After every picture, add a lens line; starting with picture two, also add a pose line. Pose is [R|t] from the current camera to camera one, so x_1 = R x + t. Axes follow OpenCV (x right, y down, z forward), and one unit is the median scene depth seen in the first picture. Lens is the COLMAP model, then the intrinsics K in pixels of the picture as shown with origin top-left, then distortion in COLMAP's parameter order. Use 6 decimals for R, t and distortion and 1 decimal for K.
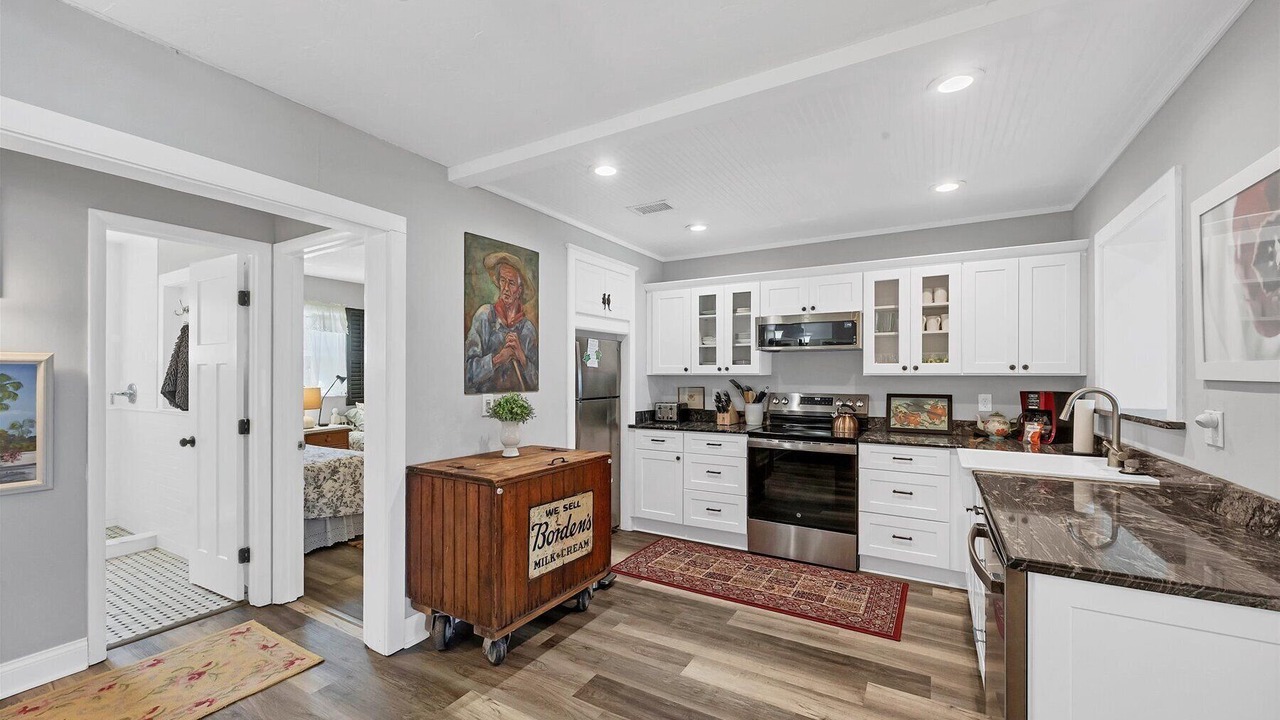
lens RADIAL K [[501.3, 0, 642.1], [0, 501.3, 369.5], [0, 0, 1]] dist [-0.000177, -0.000035]
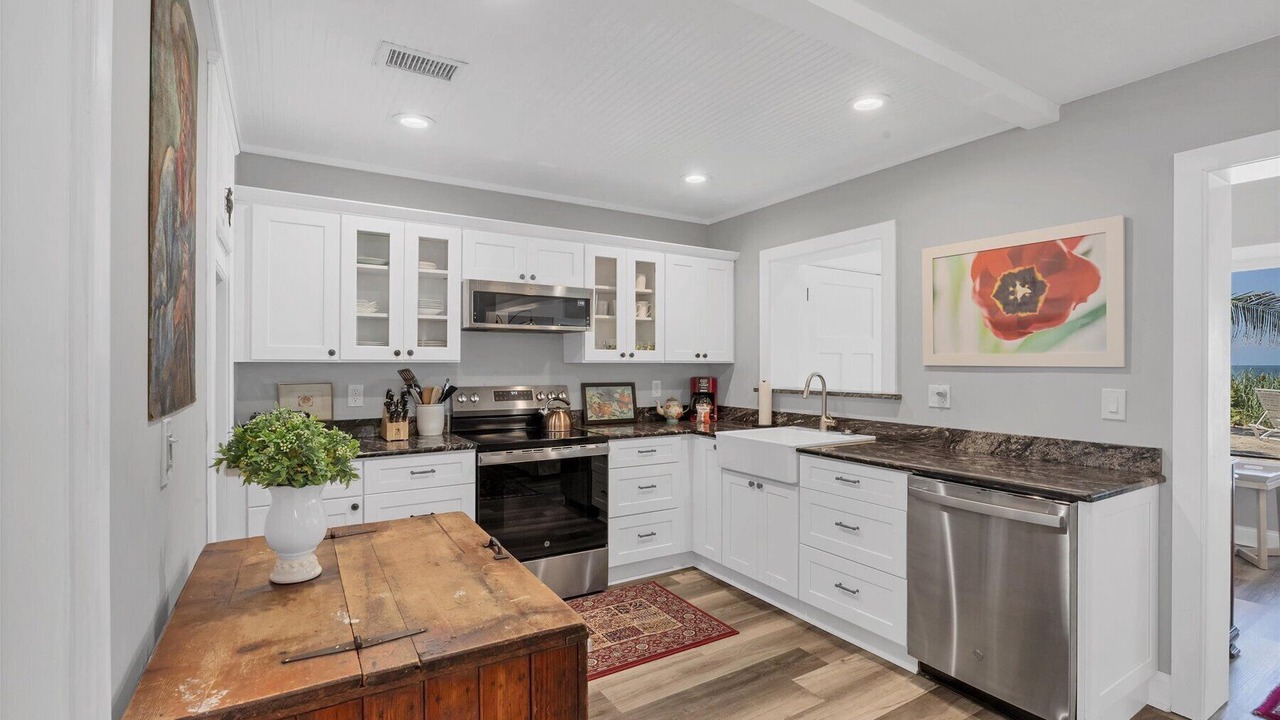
lens RADIAL K [[585.8, 0, 640.0], [0, 585.8, 360.0], [0, 0, 1]] dist [-0.000869, -0.016093]
pose [[0.466350, 0.004976, 0.884586, -0.422191], [-0.010065, 0.999949, -0.000318, 0.006455], [-0.884543, -0.008755, 0.466376, 0.455494]]
